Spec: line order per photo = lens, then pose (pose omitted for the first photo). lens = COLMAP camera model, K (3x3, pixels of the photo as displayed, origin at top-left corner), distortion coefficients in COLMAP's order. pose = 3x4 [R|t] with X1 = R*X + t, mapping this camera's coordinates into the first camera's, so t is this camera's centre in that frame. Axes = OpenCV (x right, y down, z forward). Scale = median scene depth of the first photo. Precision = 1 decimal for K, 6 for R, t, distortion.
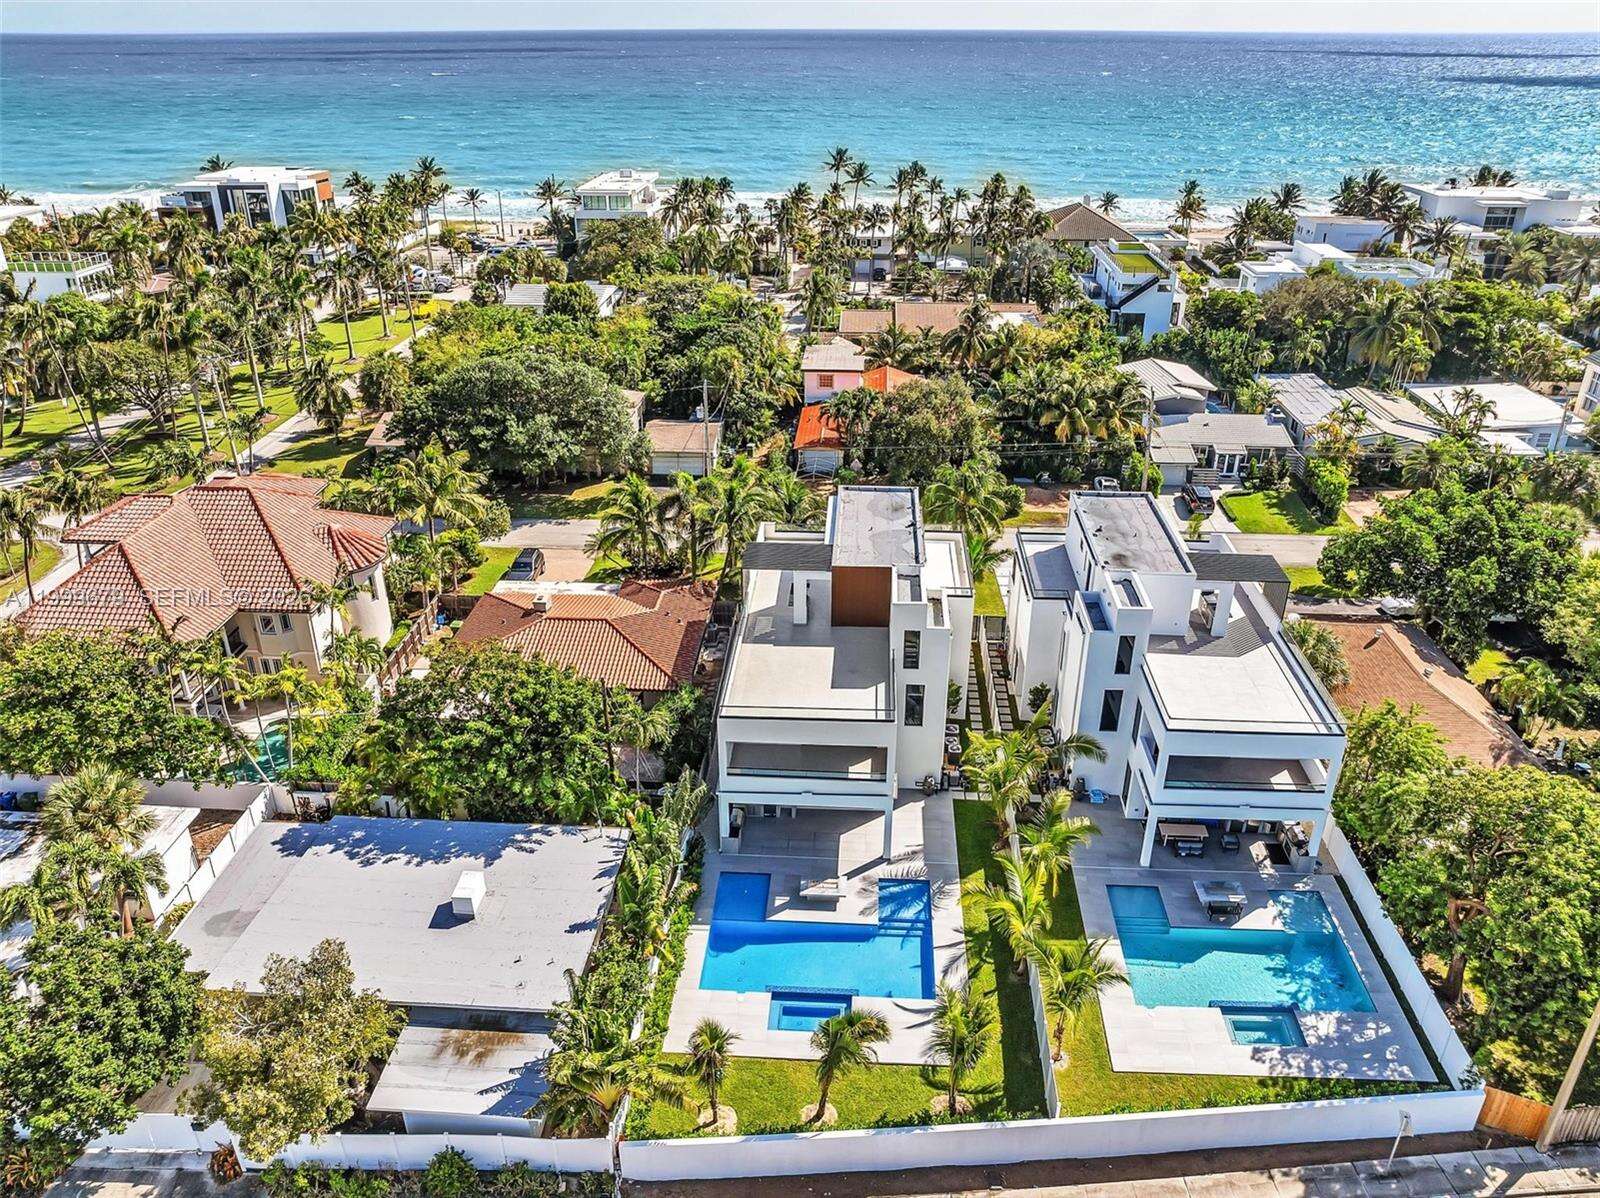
lens RADIAL K [[1142.6, 0, 809.8], [0, 1142.6, 600.7], [0, 0, 1]] dist [-0.023958, 0.002783]
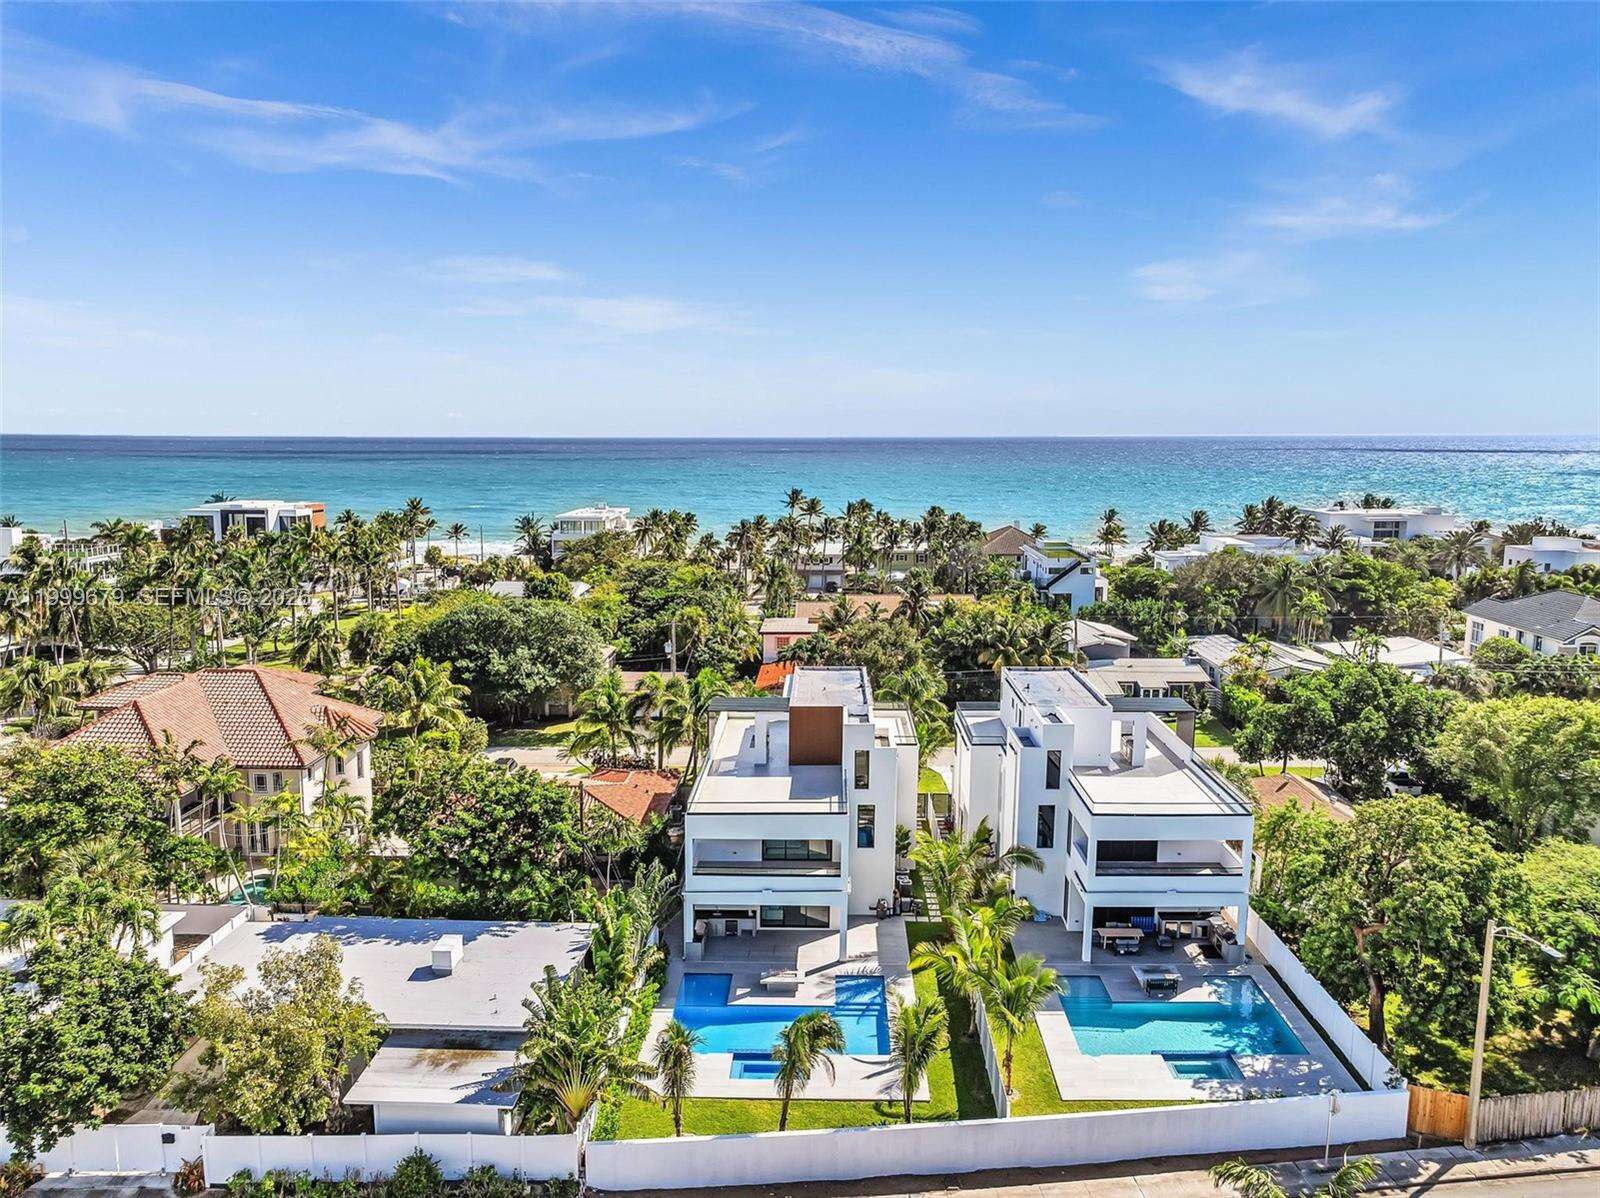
lens RADIAL K [[1137.9, 0, 800.0], [0, 1137.9, 599.0], [0, 0, 1]] dist [0.009316, -0.034598]
pose [[0.999568, 0.002695, 0.029267, -0.003140], [0.006550, 0.950316, -0.311219, 0.213047], [-0.028652, 0.311276, 0.949888, -0.090402]]
